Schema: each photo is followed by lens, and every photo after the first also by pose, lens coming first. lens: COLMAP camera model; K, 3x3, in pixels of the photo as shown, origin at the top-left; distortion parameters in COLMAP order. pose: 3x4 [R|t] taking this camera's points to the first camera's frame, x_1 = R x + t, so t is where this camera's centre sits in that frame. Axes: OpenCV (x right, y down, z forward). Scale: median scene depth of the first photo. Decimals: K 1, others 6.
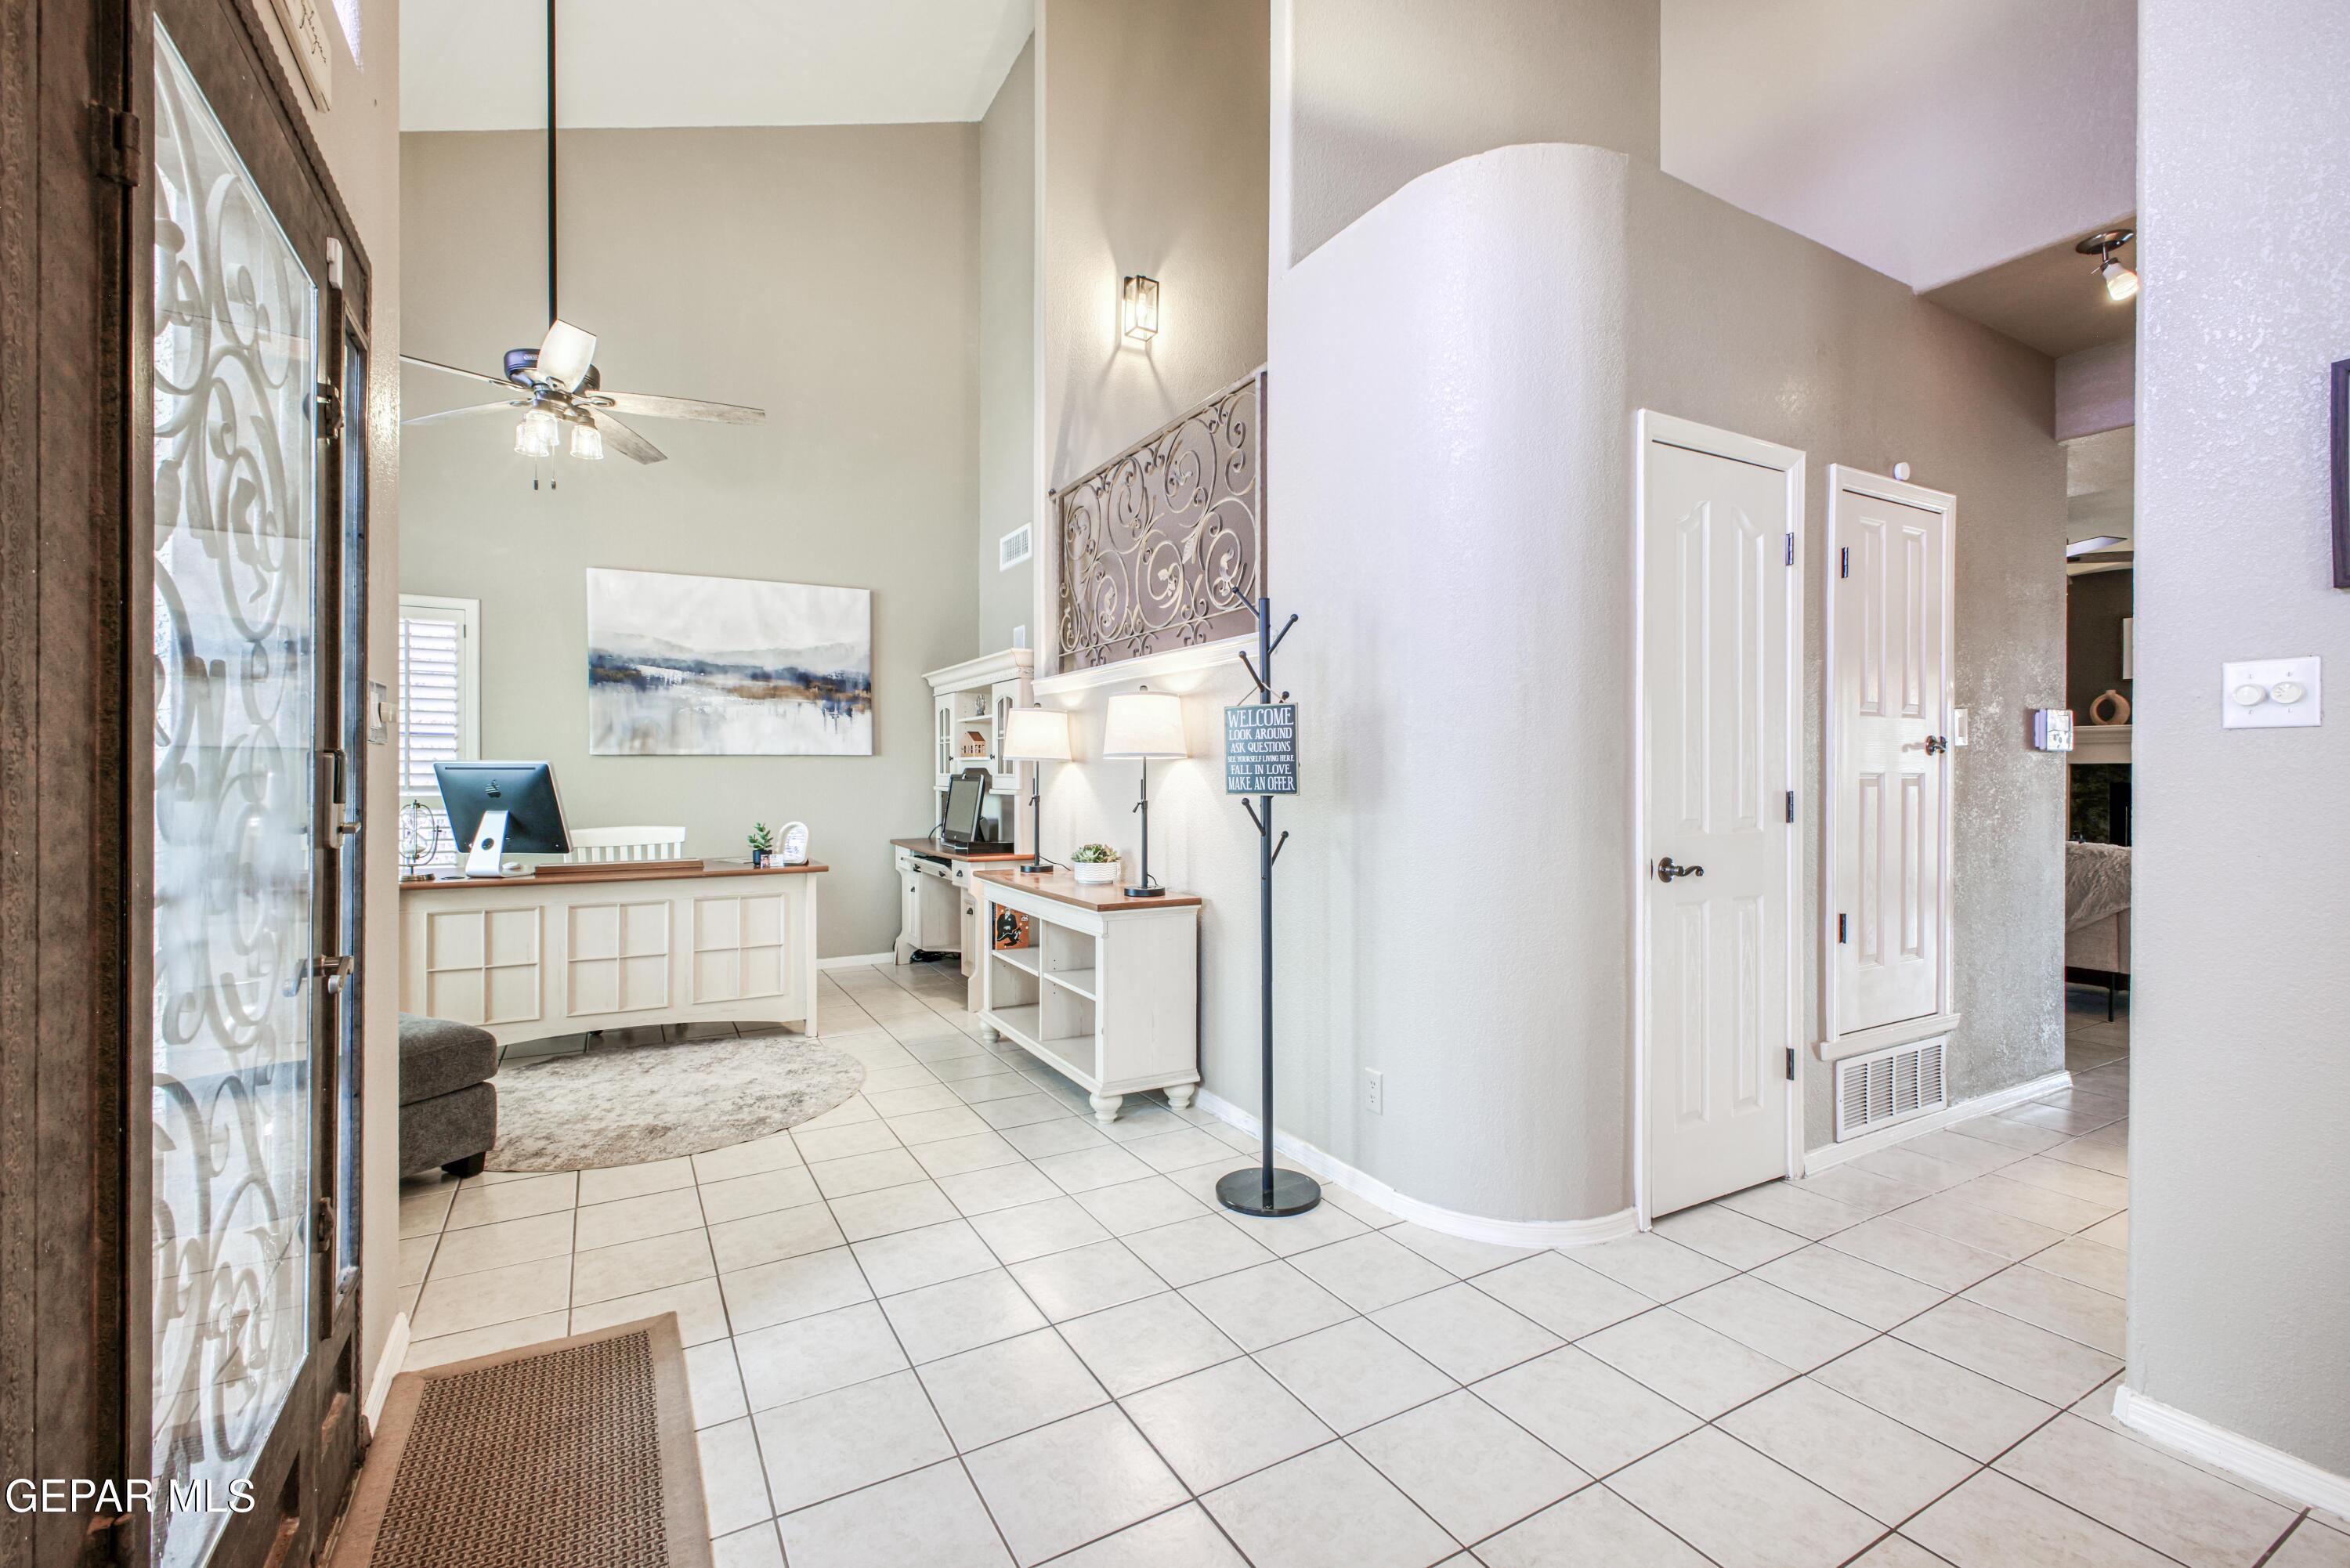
lens RADIAL K [[1034.0, 0, 1175.0], [0, 1034.0, 784.0], [0, 0, 1]] dist [-0.000902, -0.000599]
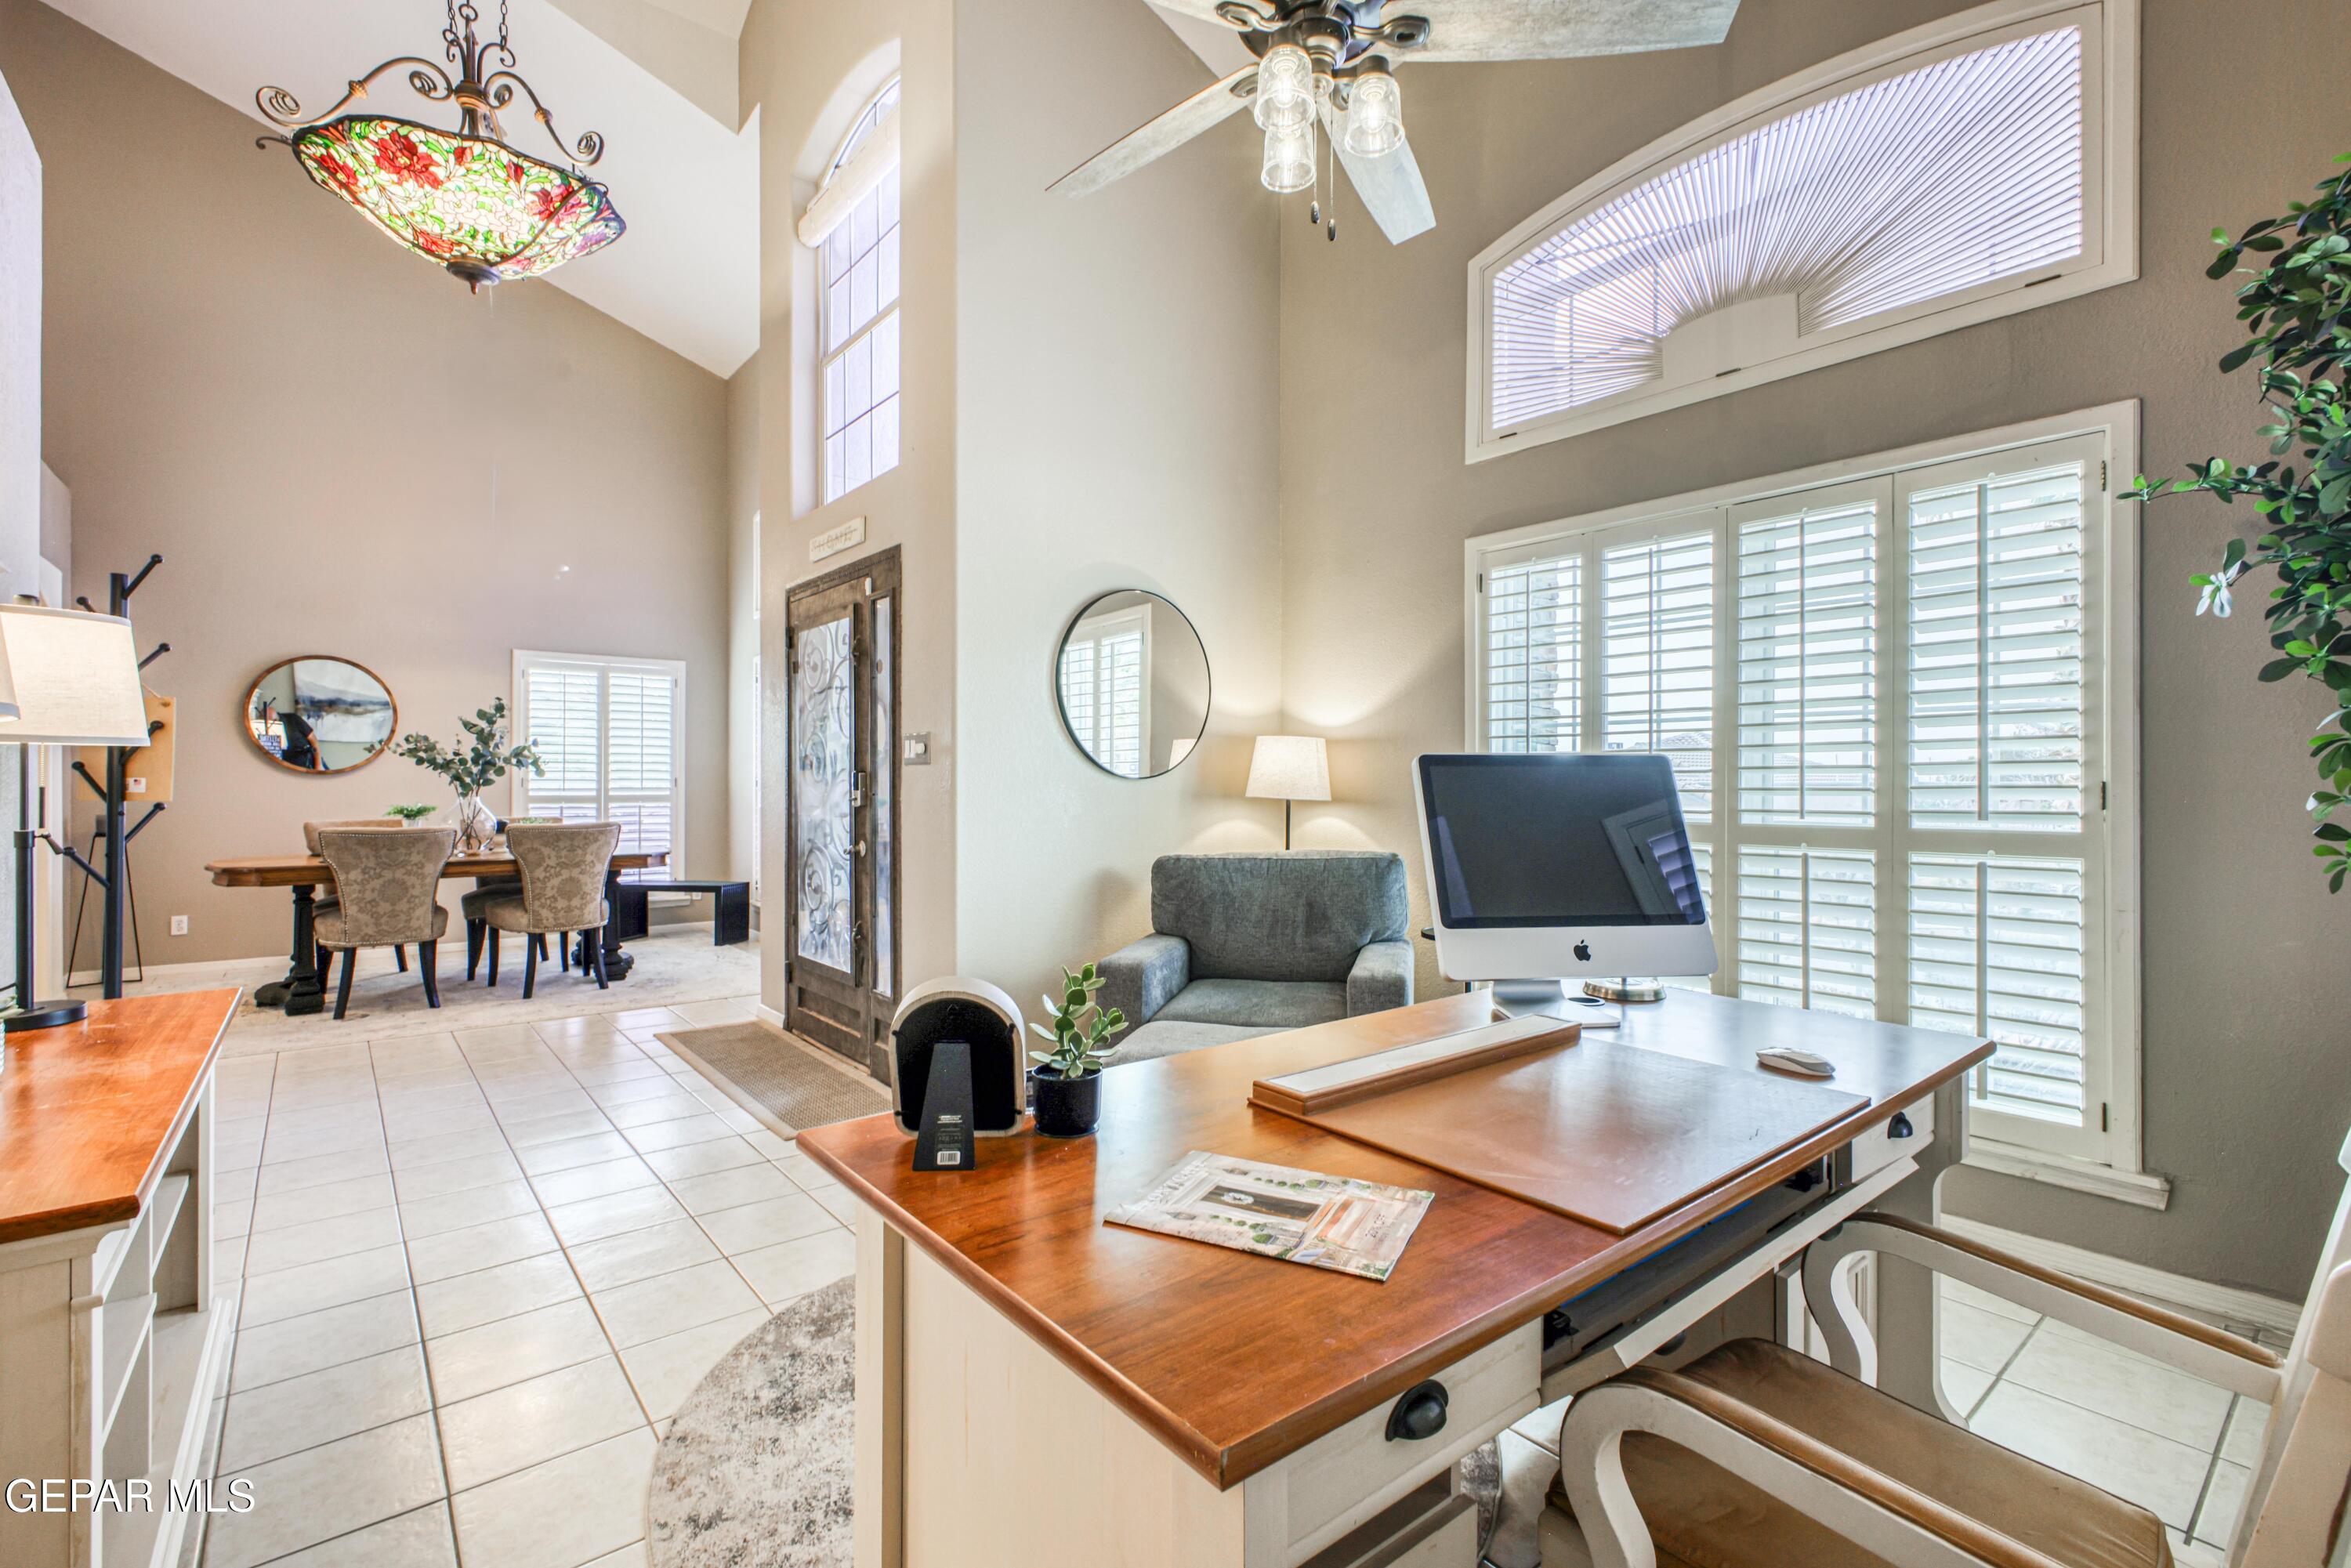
lens RADIAL K [[1034.5, 0, 1175.5], [0, 1034.5, 784.0], [0, 0, 1]] dist [-0.000902, -0.000599]
pose [[-0.984522, -0.003742, -0.175219, -0.425650], [-0.005758, 0.999923, 0.010998, -0.011587], [0.175165, 0.011837, -0.984468, 1.407589]]
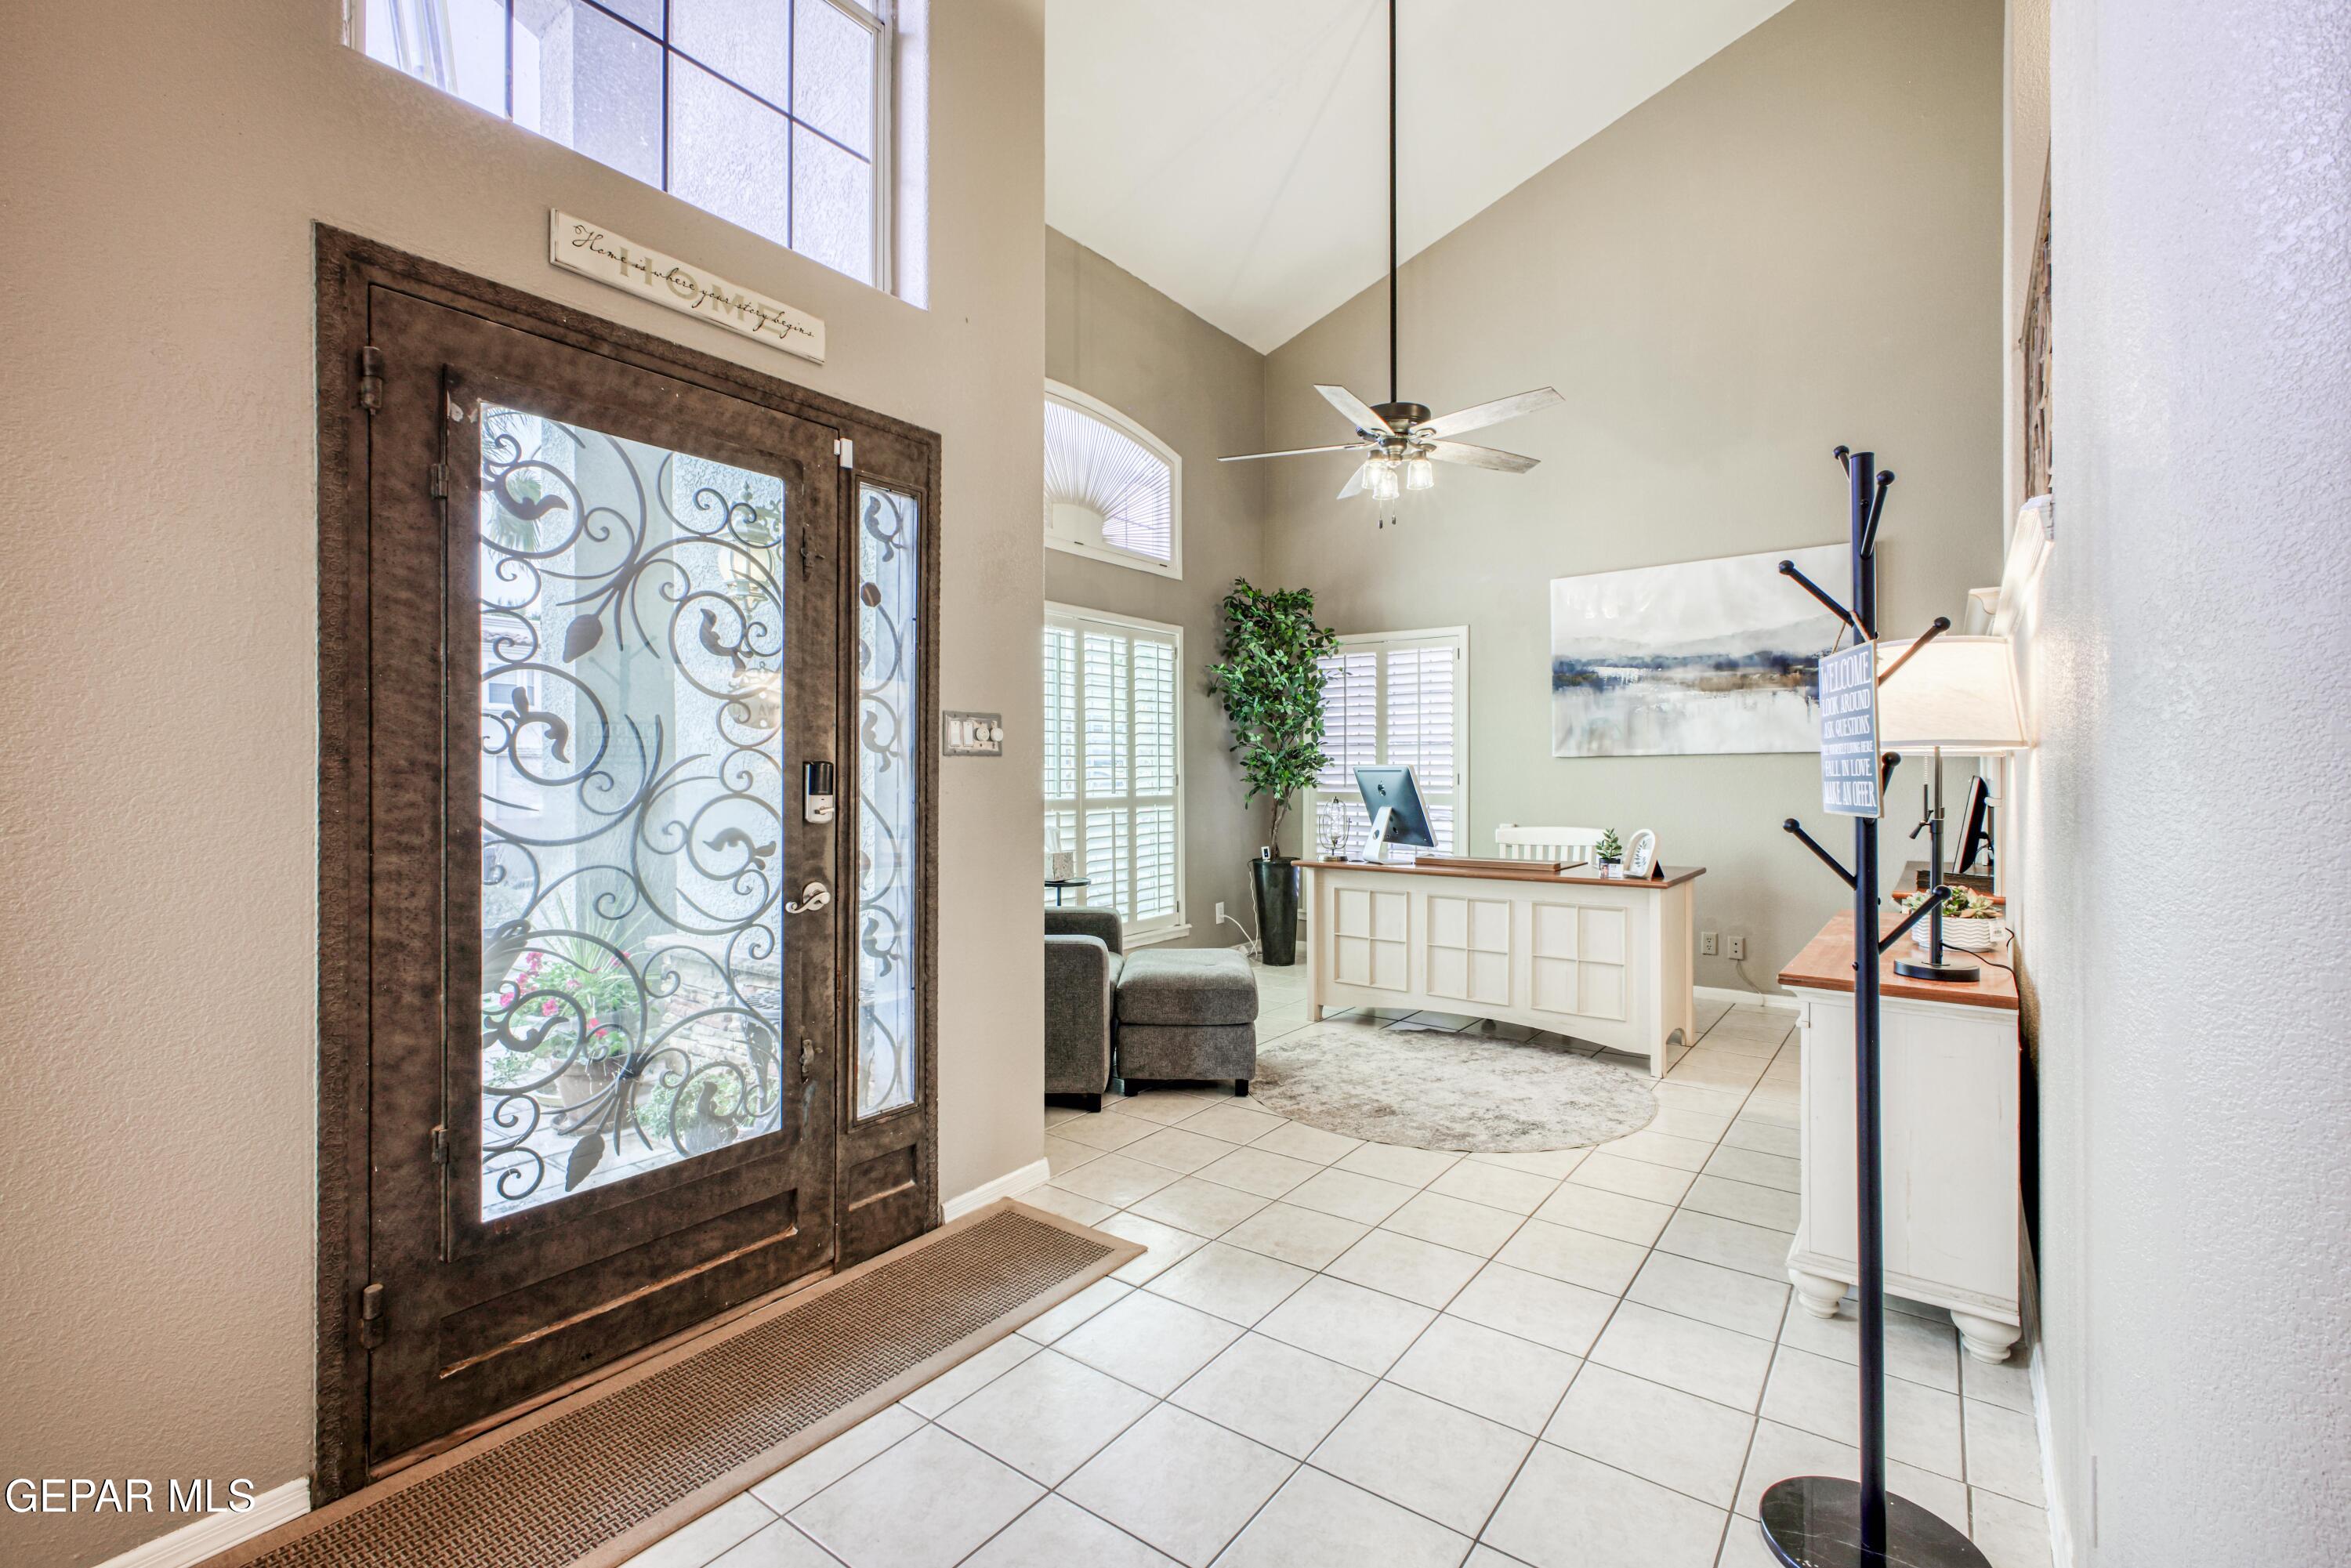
lens RADIAL K [[1018.9, 0, 1177.7], [0, 1018.9, 775.0], [0, 0, 1]] dist [-0.000059, 0.000065]
pose [[0.399295, 0.000526, -0.916822, 0.307982], [-0.010054, 0.999942, -0.003805, -0.003113], [0.916767, 0.010737, 0.399277, 0.319055]]
